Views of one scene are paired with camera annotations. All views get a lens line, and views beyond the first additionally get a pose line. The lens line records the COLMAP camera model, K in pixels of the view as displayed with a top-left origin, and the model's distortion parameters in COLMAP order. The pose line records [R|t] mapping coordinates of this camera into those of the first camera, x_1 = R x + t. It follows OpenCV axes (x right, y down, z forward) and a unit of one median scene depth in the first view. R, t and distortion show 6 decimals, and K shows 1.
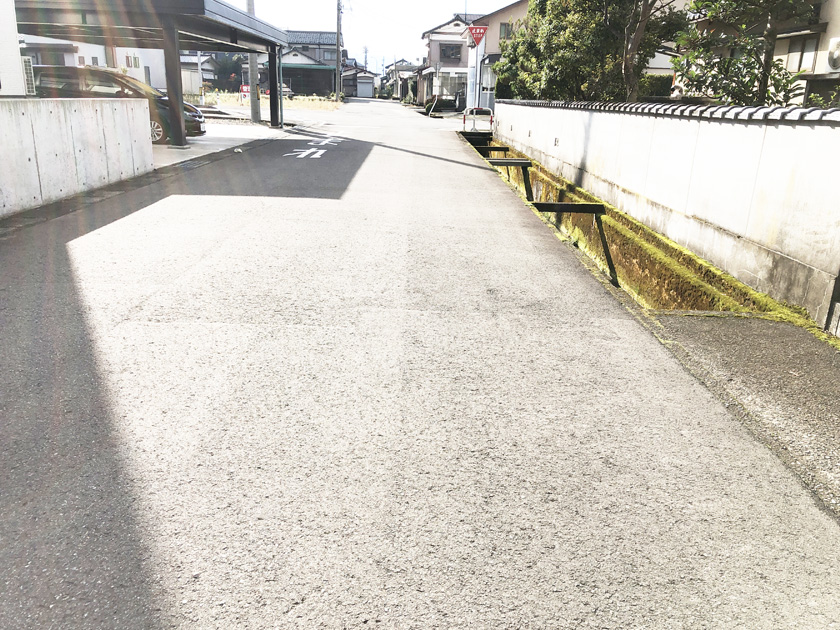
lens RADIAL K [[692.2, 0, 420.0], [0, 692.2, 315.0], [0, 0, 1]] dist [0.074045, -0.086192]
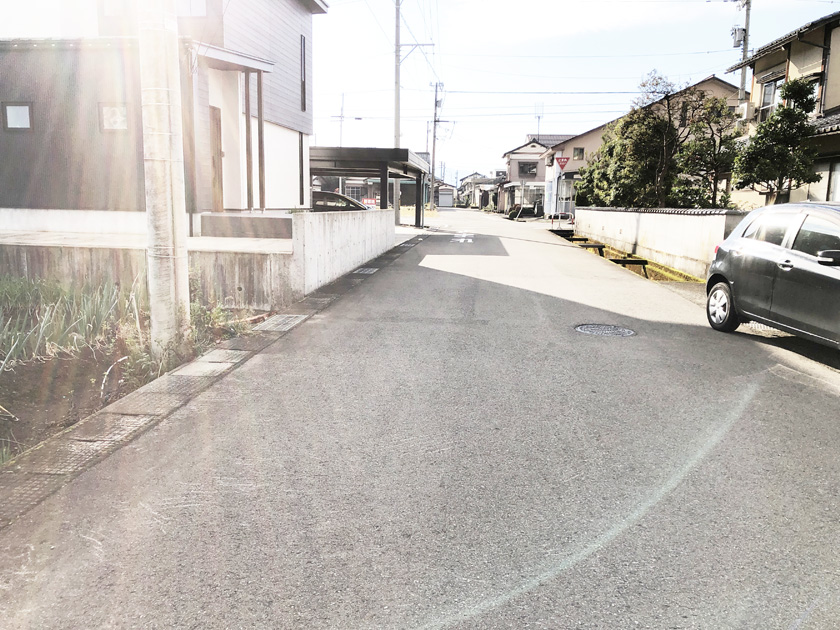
lens RADIAL K [[692.2, 0, 420.0], [0, 692.2, 315.0], [0, 0, 1]] dist [0.074045, -0.086192]
pose [[0.995403, 0.007432, -0.095486, -0.048700], [-0.021390, 0.989053, -0.146003, 0.081494], [0.093356, 0.147374, 0.984665, -0.262170]]
